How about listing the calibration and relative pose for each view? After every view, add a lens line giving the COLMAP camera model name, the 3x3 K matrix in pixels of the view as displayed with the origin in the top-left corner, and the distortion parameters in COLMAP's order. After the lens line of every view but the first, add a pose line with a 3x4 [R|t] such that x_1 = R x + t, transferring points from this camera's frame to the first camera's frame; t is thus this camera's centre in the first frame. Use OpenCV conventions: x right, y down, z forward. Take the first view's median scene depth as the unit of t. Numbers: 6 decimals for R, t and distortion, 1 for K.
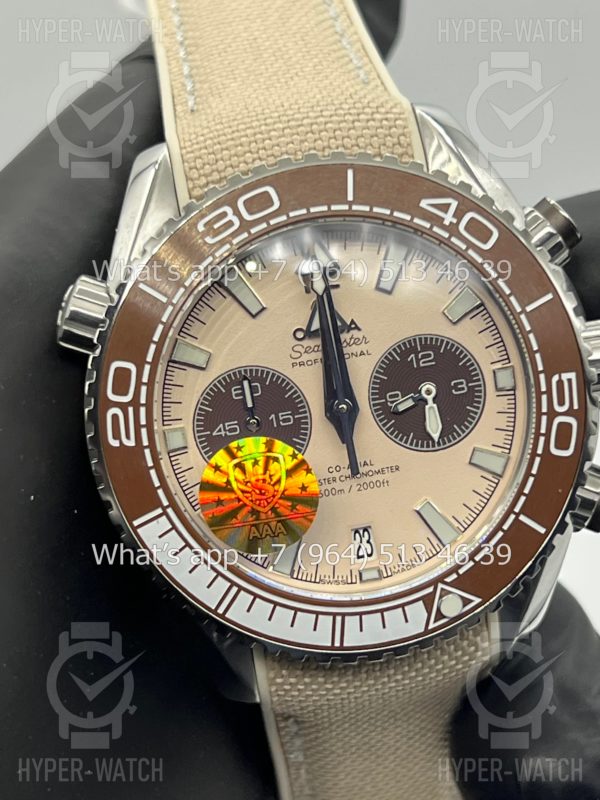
lens RADIAL K [[1859.9, 0, 294.4], [0, 1859.9, 401.6], [0, 0, 1]] dist [0.276387, 0.000000]
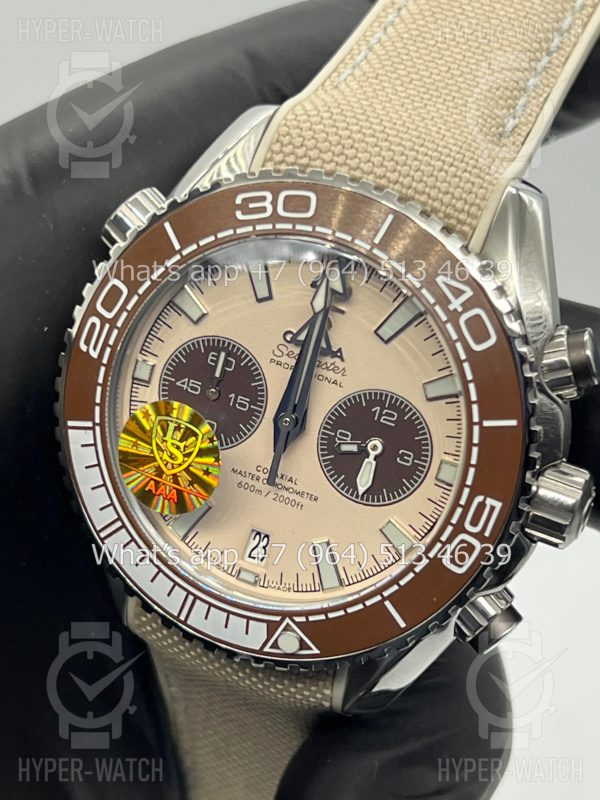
lens RADIAL K [[1859.9, 0, 301.6], [0, 1859.9, 403.1], [0, 0, 1]] dist [0.276387, 0.000000]
pose [[0.833488, 0.476957, -0.278943, 0.310105], [-0.440815, 0.878379, 0.184753, -0.195807], [0.333136, -0.031027, 0.942368, 0.046510]]
